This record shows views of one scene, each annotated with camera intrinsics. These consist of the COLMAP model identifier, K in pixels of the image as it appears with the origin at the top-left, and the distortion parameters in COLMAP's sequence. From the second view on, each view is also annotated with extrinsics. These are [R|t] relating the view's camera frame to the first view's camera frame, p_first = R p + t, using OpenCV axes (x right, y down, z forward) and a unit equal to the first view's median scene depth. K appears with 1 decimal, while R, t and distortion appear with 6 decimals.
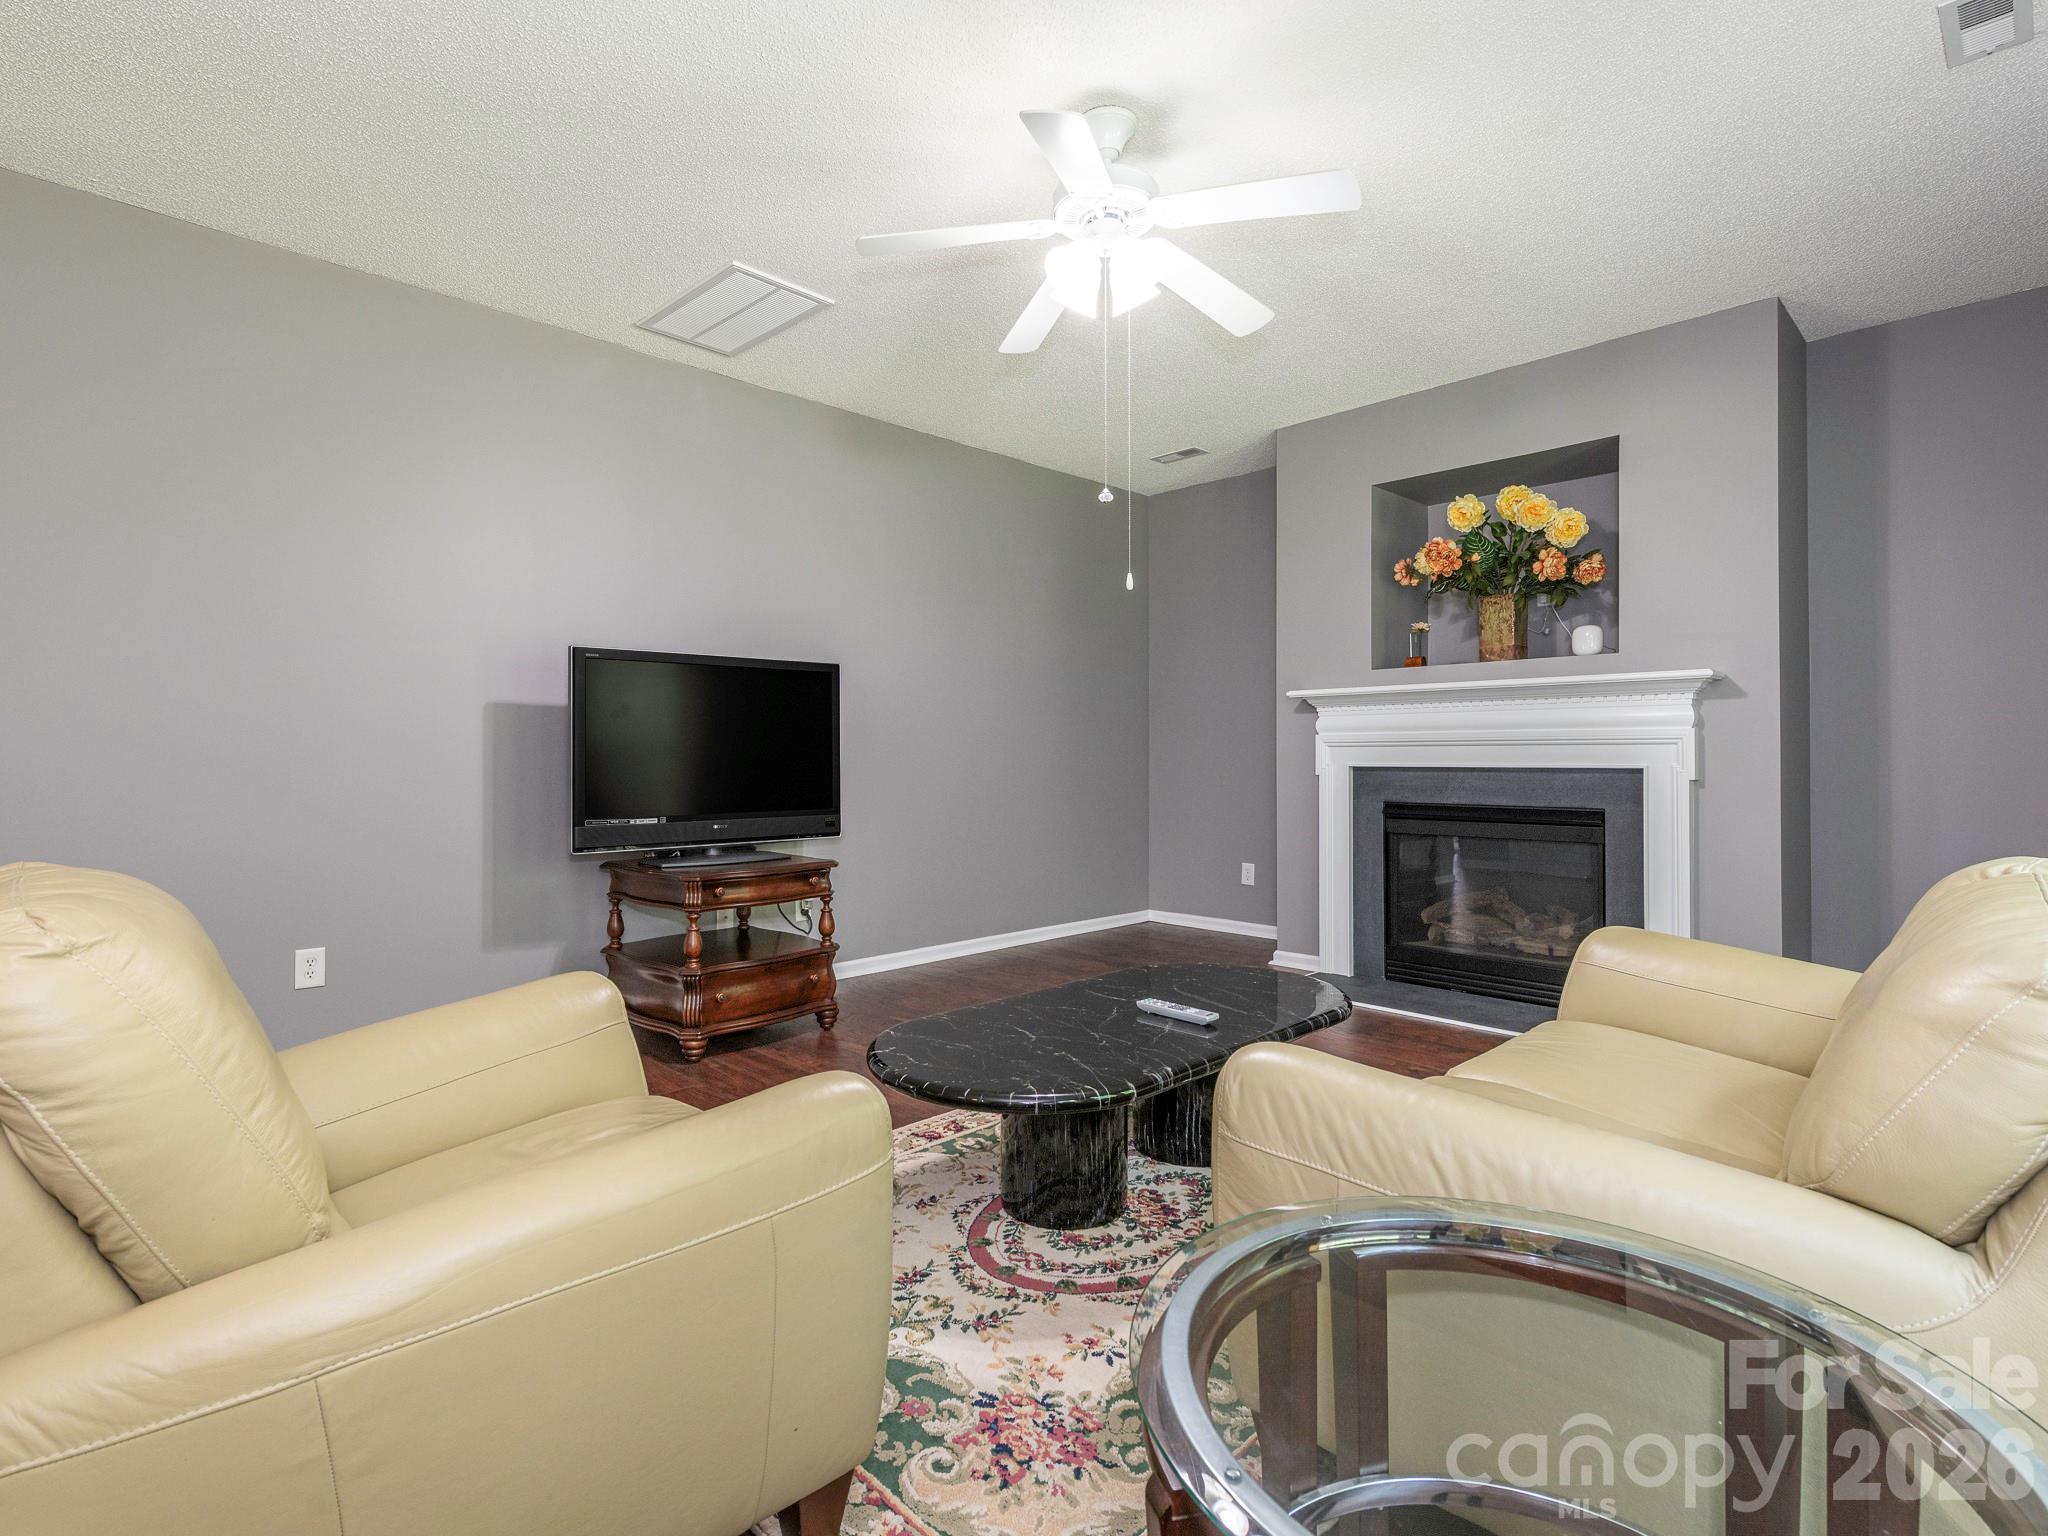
lens RADIAL K [[972.0, 0, 1031.0], [0, 972.0, 752.2], [0, 0, 1]] dist [-0.000818, 0.000072]
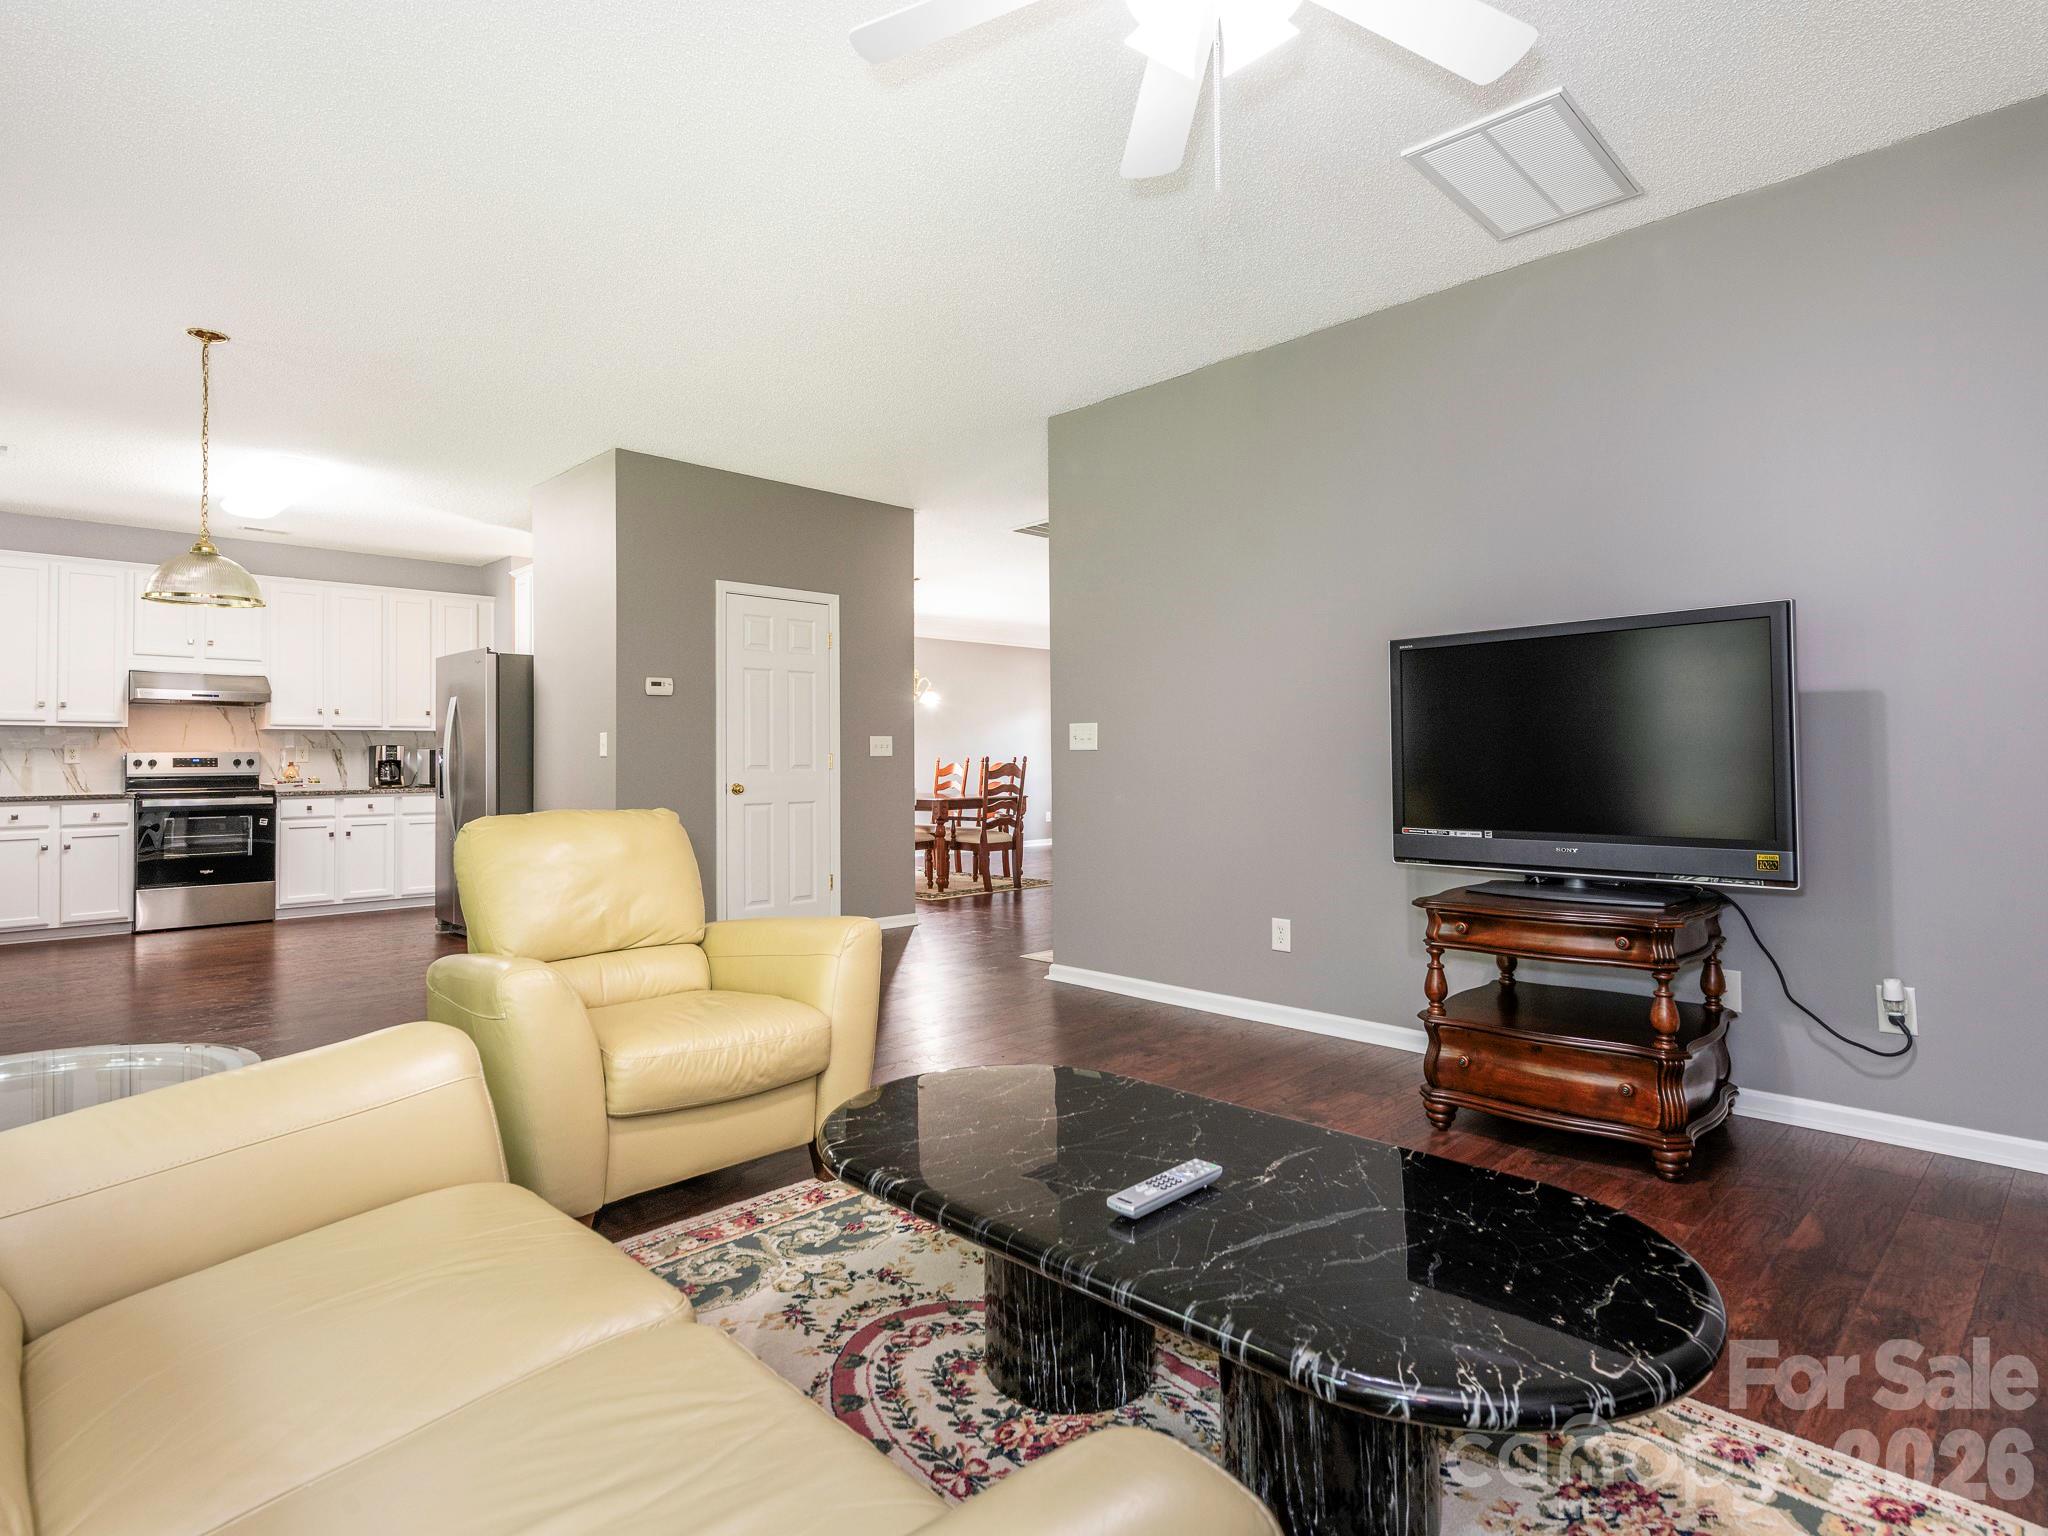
lens RADIAL K [[1094.4, 0, 1023.9], [0, 1094.4, 737.8], [0, 0, 1]] dist [0.006884, 0.000290]
pose [[0.015877, -0.021099, -0.999651, 0.949380], [0.009086, 0.999739, -0.020956, 0.006804], [0.999833, -0.008750, 0.016064, 1.039915]]
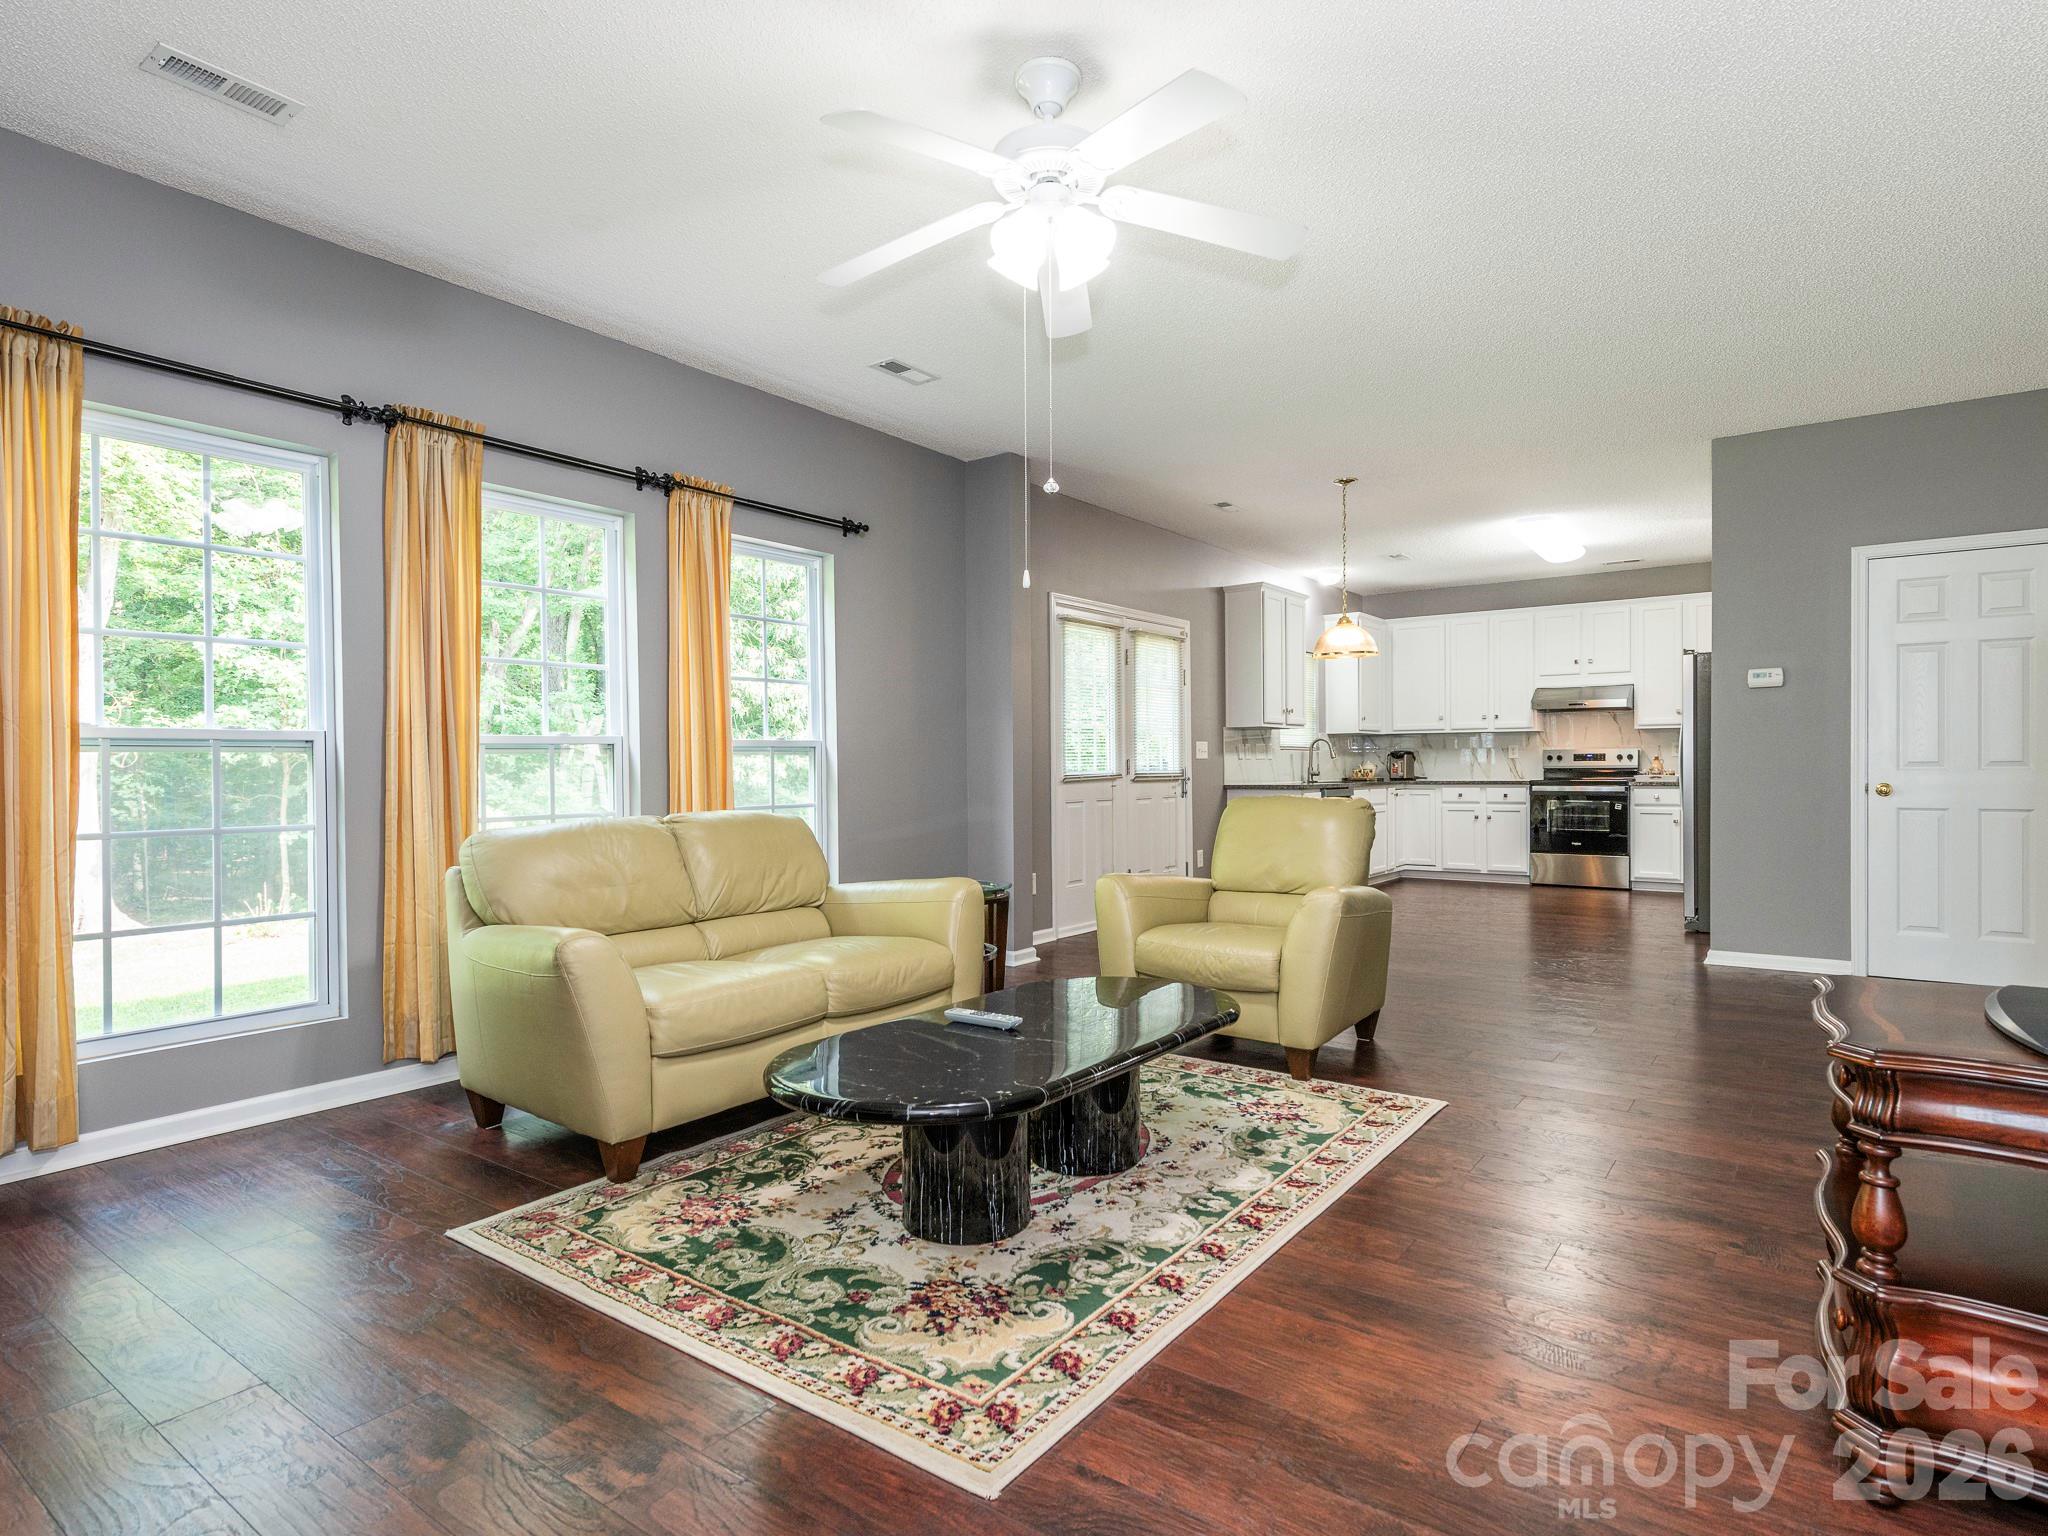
lens RADIAL K [[1094.1, 0, 1016.1], [0, 1094.1, 770.4], [0, 0, 1]] dist [0.006182, 0.000571]
pose [[-0.987653, 0.008871, -0.156407, 0.350156], [0.008352, 0.999957, 0.003973, 0.004672], [0.156435, 0.002618, -0.987685, 2.430909]]
